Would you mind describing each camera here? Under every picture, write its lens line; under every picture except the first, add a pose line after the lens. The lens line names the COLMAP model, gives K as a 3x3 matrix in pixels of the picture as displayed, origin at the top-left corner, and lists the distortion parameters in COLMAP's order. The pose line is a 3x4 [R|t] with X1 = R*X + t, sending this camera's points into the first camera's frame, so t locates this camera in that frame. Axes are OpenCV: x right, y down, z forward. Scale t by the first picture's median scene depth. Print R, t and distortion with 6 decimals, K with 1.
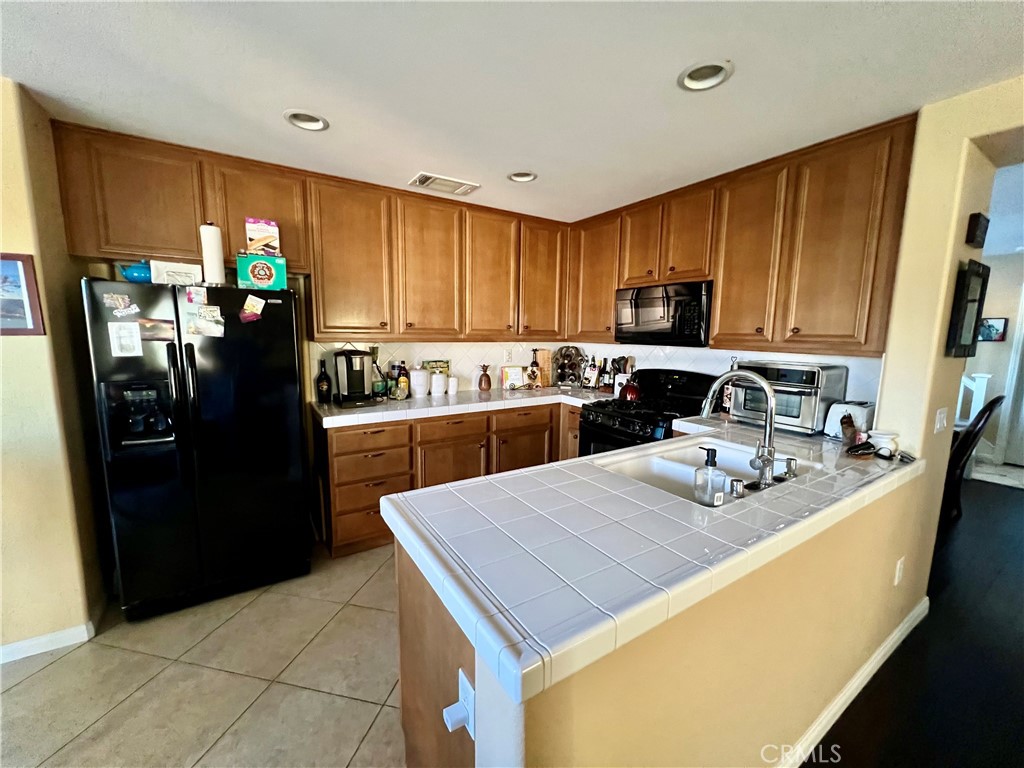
lens RADIAL K [[410.0, 0, 511.7], [0, 410.0, 384.5], [0, 0, 1]] dist [0.000020, 0.000001]
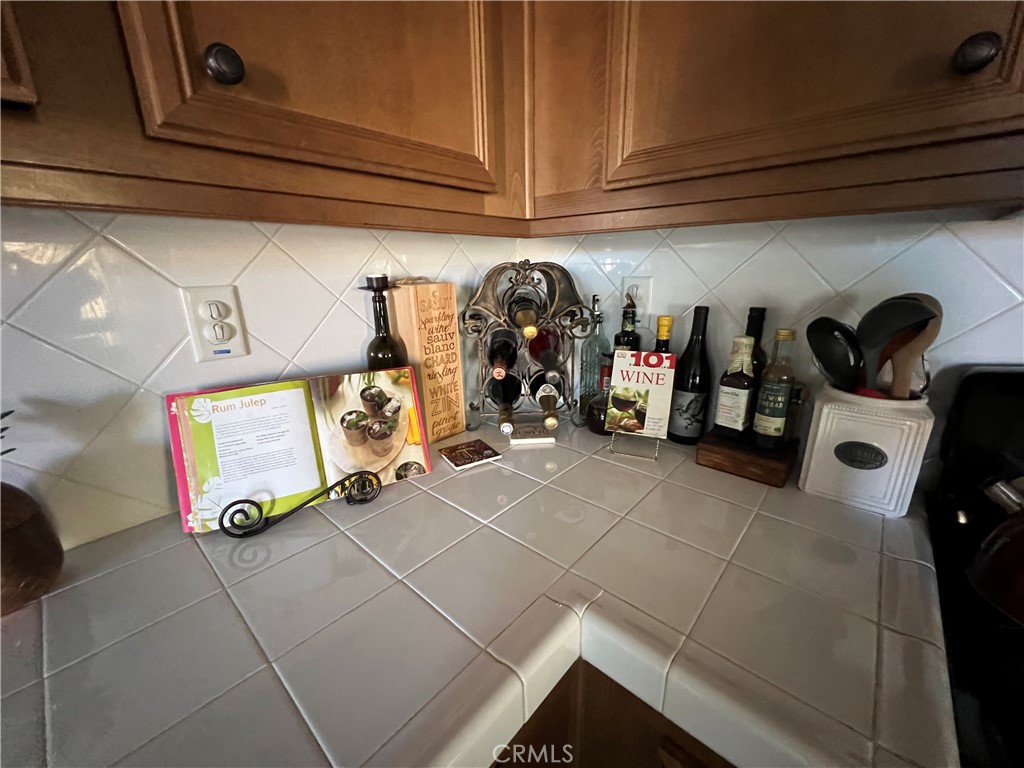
lens RADIAL K [[411.7, 0, 513.3], [0, 411.7, 386.7], [0, 0, 1]] dist [-0.001174, 0.000688]
pose [[0.962384, -0.100557, 0.252399, 0.066106], [0.061686, 0.985596, 0.157463, -0.062405], [-0.264598, -0.135970, 0.954725, 0.795461]]
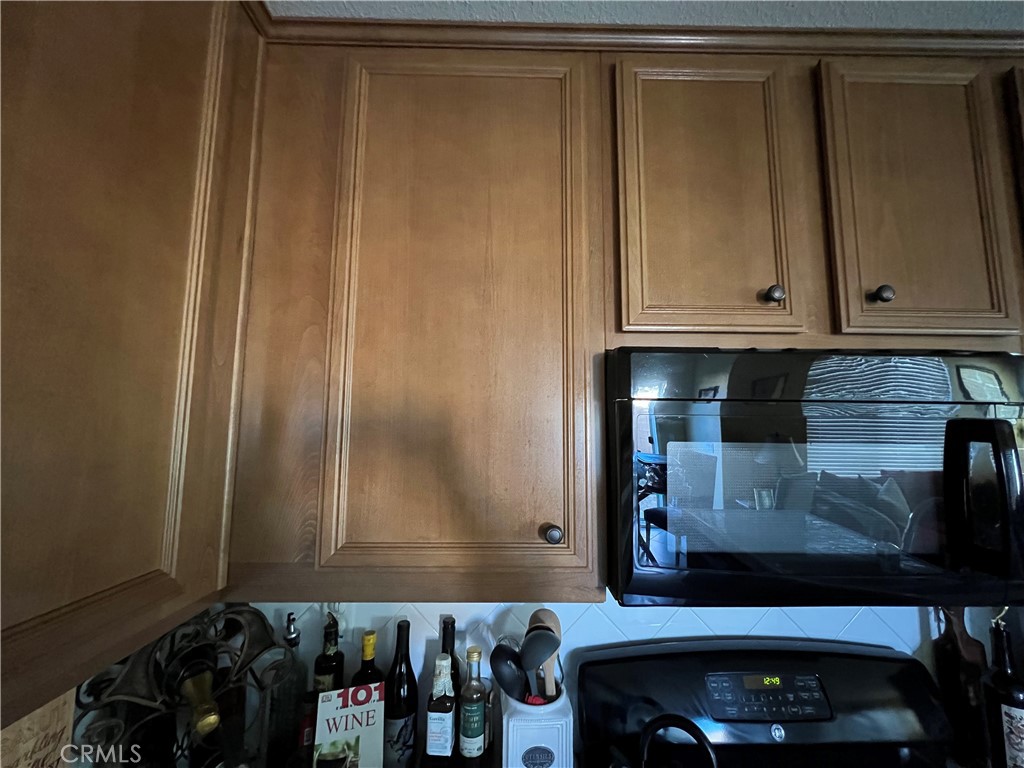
lens RADIAL K [[411.7, 0, 512.1], [0, 411.7, 390.3], [0, 0, 1]] dist [-0.001174, 0.000688]
pose [[0.529221, 0.085607, 0.844155, 0.042482], [0.112454, 0.979044, -0.169786, -0.150065], [-0.840999, 0.184783, 0.508503, 0.784968]]
